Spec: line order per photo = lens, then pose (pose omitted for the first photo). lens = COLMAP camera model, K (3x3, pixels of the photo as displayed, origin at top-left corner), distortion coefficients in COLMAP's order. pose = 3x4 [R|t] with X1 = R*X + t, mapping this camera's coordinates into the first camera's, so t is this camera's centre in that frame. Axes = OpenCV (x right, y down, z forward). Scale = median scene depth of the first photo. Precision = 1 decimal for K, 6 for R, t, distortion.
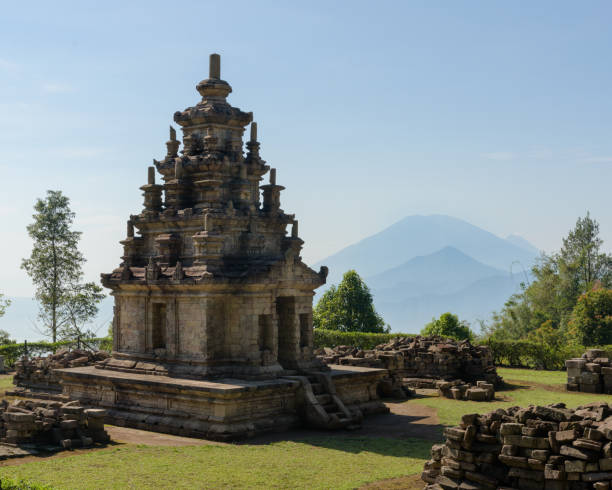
lens RADIAL K [[1077.0, 0, 306.4], [0, 1077.0, 247.1], [0, 0, 1]] dist [-0.019958, 0.000000]
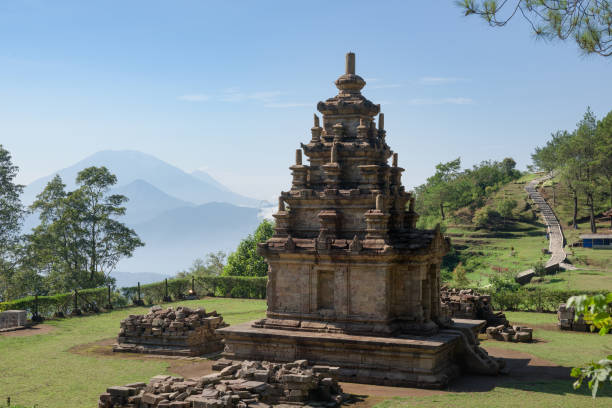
lens RADIAL K [[987.6, 0, 307.0], [0, 987.6, 208.1], [0, 0, 1]] dist [0.075812, 0.000000]
pose [[0.947342, 0.005902, 0.320169, -0.472441], [-0.015575, 0.999496, 0.027660, -0.041618], [-0.319845, -0.031190, 0.946956, 0.003087]]
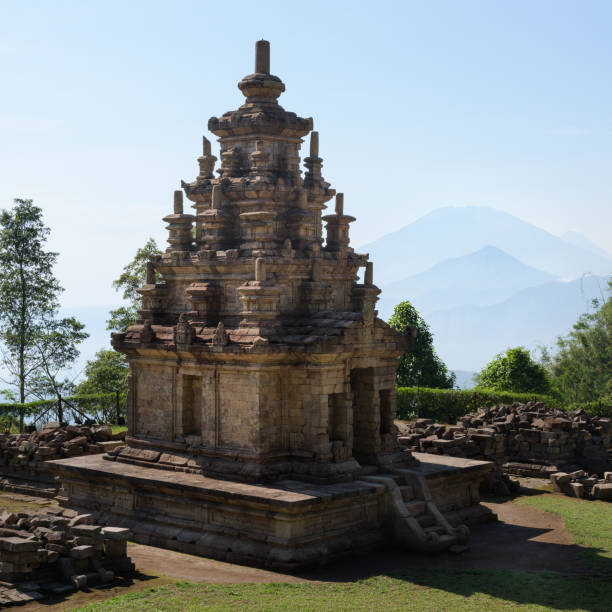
lens RADIAL K [[1339.5, 0, 298.9], [0, 1339.5, 244.7], [0, 0, 1]] dist [0.069253, 0.000000]
pose [[0.999978, 0.001700, -0.006430, -0.053847], [-0.001696, 0.999998, 0.000626, -0.037652], [0.006431, -0.000615, 0.999979, 0.063768]]
